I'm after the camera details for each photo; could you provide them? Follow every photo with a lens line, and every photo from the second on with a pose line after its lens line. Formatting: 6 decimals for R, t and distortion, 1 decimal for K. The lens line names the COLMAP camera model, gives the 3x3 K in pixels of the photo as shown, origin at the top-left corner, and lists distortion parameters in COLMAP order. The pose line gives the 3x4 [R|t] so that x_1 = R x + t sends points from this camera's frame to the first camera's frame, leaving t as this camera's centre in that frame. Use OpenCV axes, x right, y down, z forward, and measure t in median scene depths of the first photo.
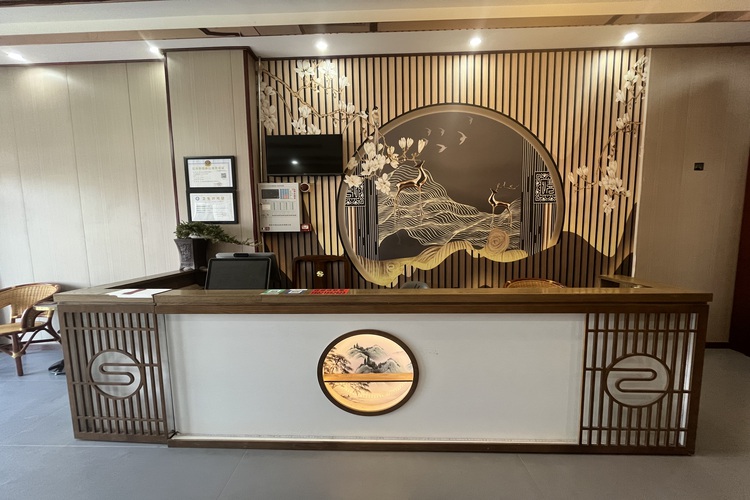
lens RADIAL K [[305.7, 0, 377.6], [0, 305.7, 256.2], [0, 0, 1]] dist [0.000169, 0.000041]
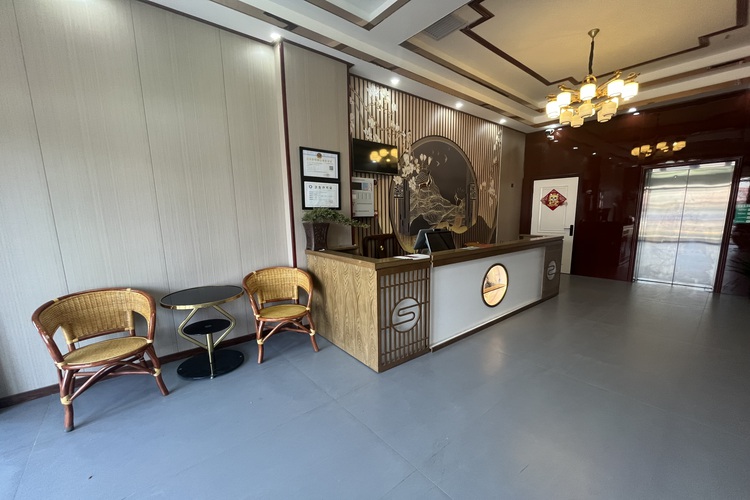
lens RADIAL K [[294.3, 0, 375.6], [0, 294.3, 259.6], [0, 0, 1]] dist [0.000394, 0.000034]
pose [[0.755756, -0.099895, 0.647189, -1.090709], [0.069393, 0.994949, 0.072539, 0.013119], [-0.651166, -0.009911, 0.758871, 0.035247]]
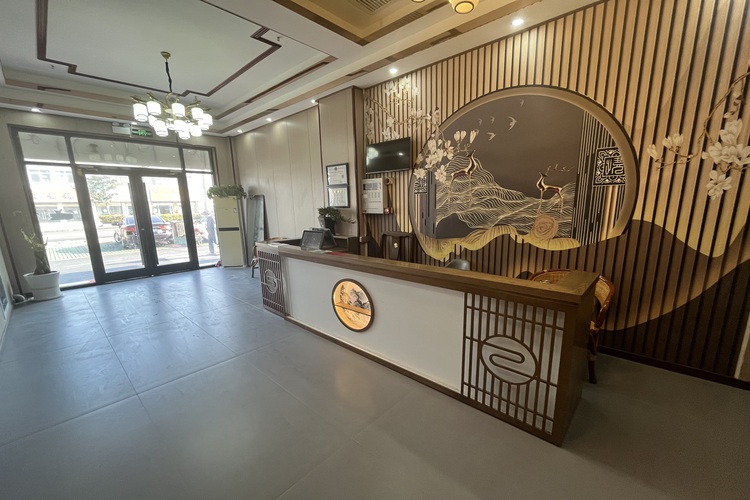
lens RADIAL K [[302.0, 0, 374.3], [0, 302.0, 265.2], [0, 0, 1]] dist [0.000074, 0.000029]
pose [[0.755039, 0.129979, -0.642668, 0.632429], [-0.051327, 0.988863, 0.139695, -0.038450], [0.653668, -0.072489, 0.753301, -0.077634]]
